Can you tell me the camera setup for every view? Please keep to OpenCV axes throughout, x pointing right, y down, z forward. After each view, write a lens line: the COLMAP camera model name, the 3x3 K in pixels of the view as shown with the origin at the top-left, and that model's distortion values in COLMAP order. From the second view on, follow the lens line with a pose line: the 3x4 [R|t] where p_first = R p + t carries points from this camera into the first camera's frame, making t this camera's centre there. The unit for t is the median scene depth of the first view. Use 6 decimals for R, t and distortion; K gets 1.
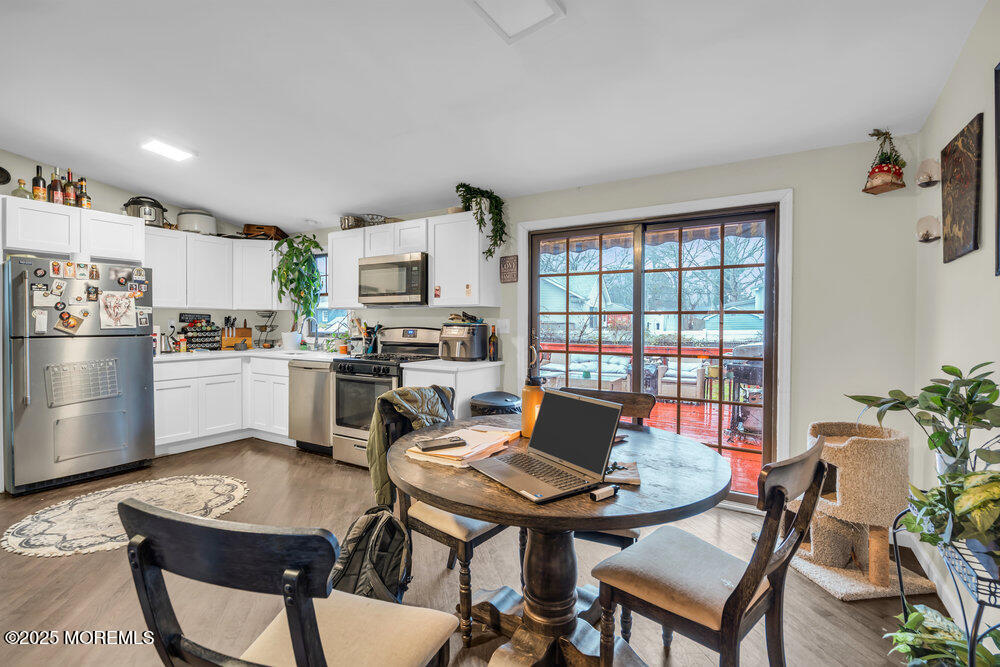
lens RADIAL K [[453.3, 0, 504.6], [0, 453.3, 330.3], [0, 0, 1]] dist [0.003343, 0.000684]
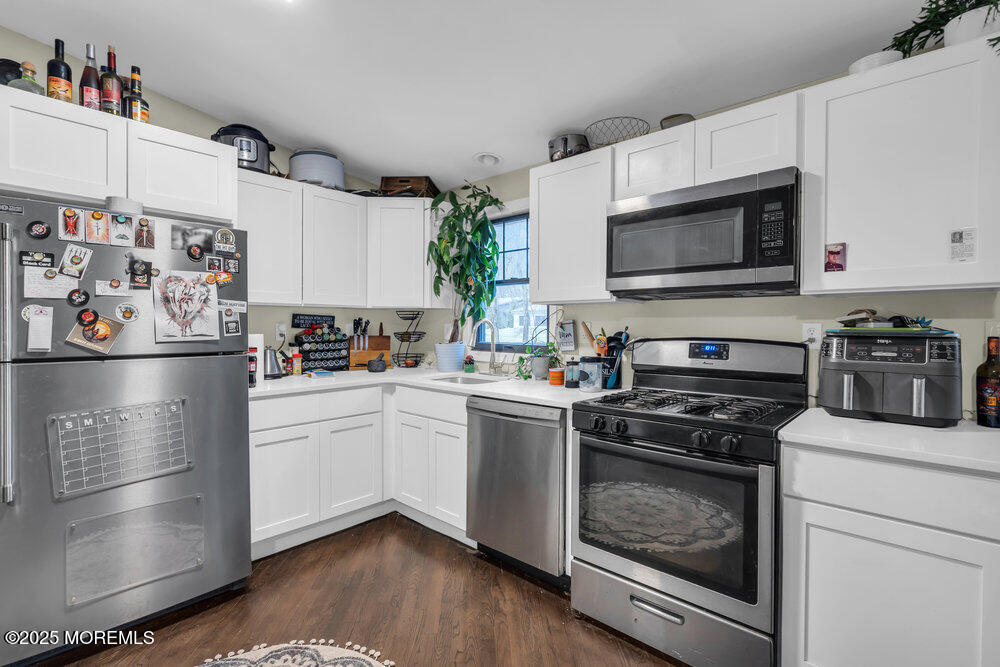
lens RADIAL K [[453.3, 0, 504.6], [0, 453.3, 330.3], [0, 0, 1]] dist [0.003343, 0.000684]
pose [[0.982819, 0.000620, -0.184570, -0.337888], [-0.001805, 0.999979, -0.006253, -0.012100], [0.184562, 0.006478, 0.982799, 0.475619]]
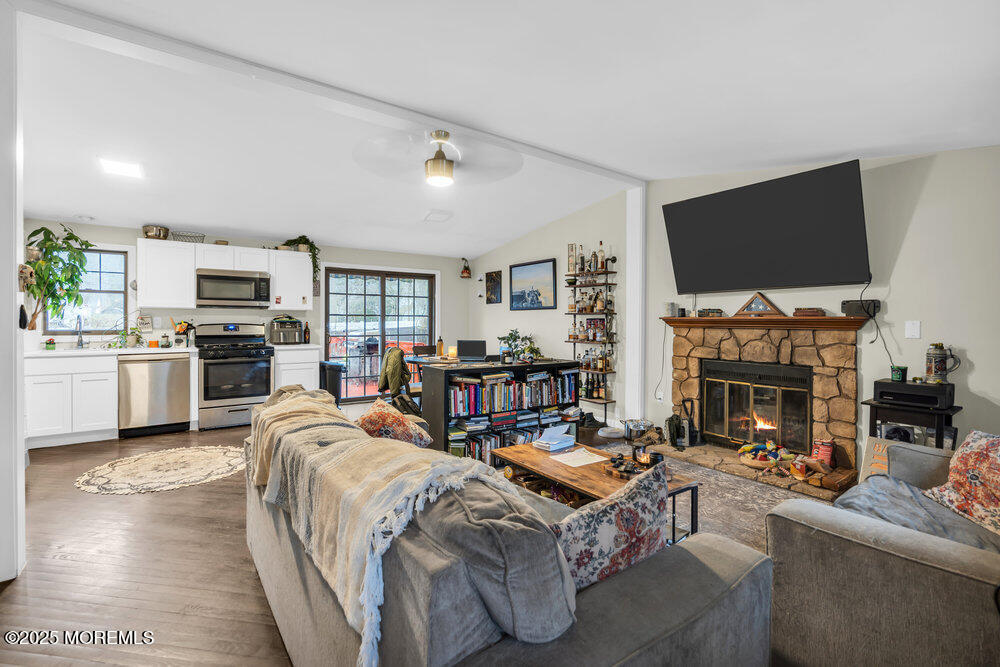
lens RADIAL K [[454.3, 0, 500.3], [0, 454.3, 320.9], [0, 0, 1]] dist [0.000718, 0.000121]
pose [[0.378822, -0.004520, 0.925459, -1.148764], [0.010356, 0.999946, 0.000645, -0.007334], [-0.925412, 0.009340, 0.378848, -0.234479]]
